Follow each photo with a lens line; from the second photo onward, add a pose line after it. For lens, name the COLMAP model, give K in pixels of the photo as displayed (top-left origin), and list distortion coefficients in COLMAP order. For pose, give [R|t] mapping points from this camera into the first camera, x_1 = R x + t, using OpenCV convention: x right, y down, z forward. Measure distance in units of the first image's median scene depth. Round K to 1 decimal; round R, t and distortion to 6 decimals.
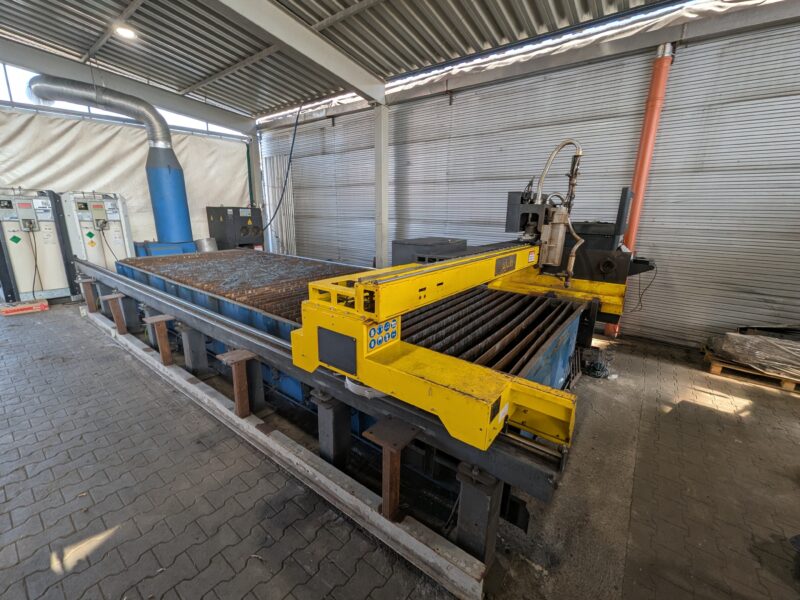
lens RADIAL K [[328.9, 0, 400.8], [0, 328.9, 293.4], [0, 0, 1]] dist [0.001445, -0.000066]
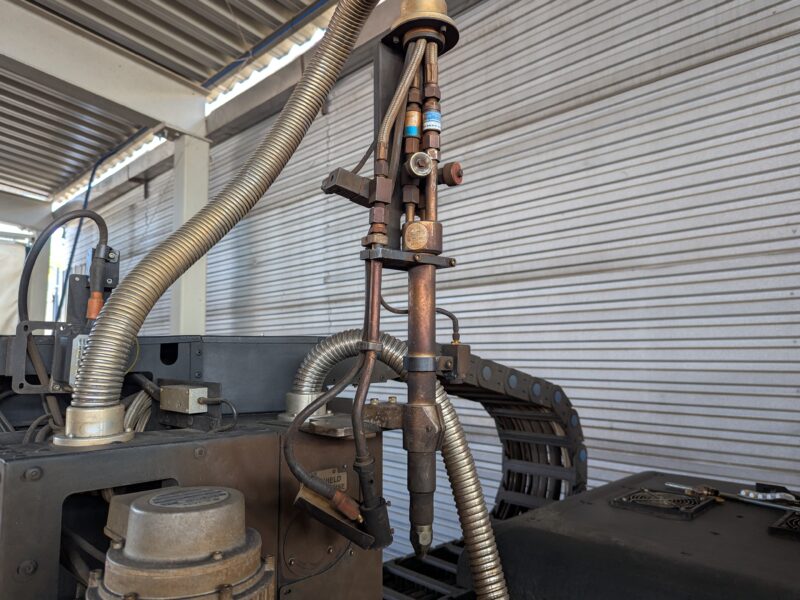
lens RADIAL K [[547.6, 0, 401.4], [0, 547.6, 302.1], [0, 0, 1]] dist [0.042524, -0.023917]
pose [[0.989616, -0.033158, -0.139863, 0.506030], [-0.016267, 0.940943, -0.338173, -0.233637], [0.142816, 0.336936, 0.930633, 0.764778]]
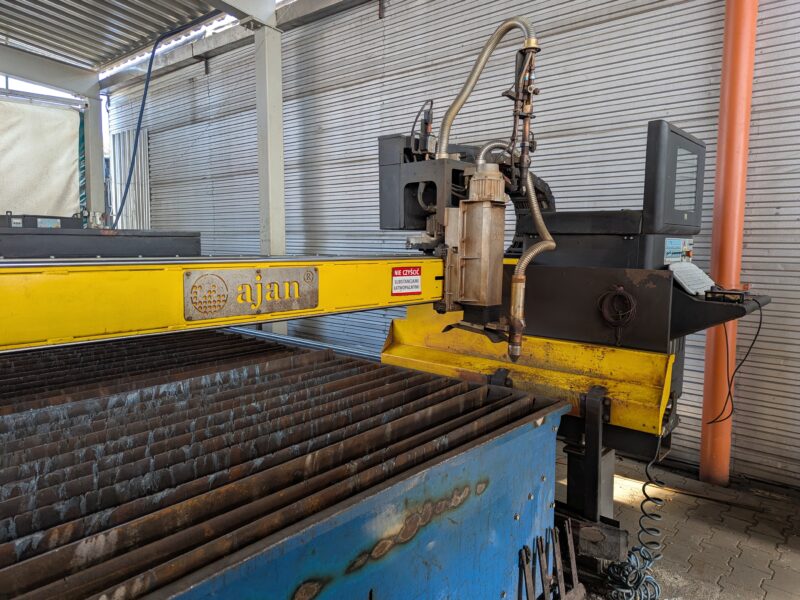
lens RADIAL K [[547.6, 0, 402.9], [0, 547.6, 286.6], [0, 0, 1]] dist [0.042524, -0.023917]
pose [[0.997854, -0.001486, -0.065458, 0.382218], [-0.009191, 0.986666, -0.162497, 0.003386], [0.064826, 0.162750, 0.984535, 0.300712]]
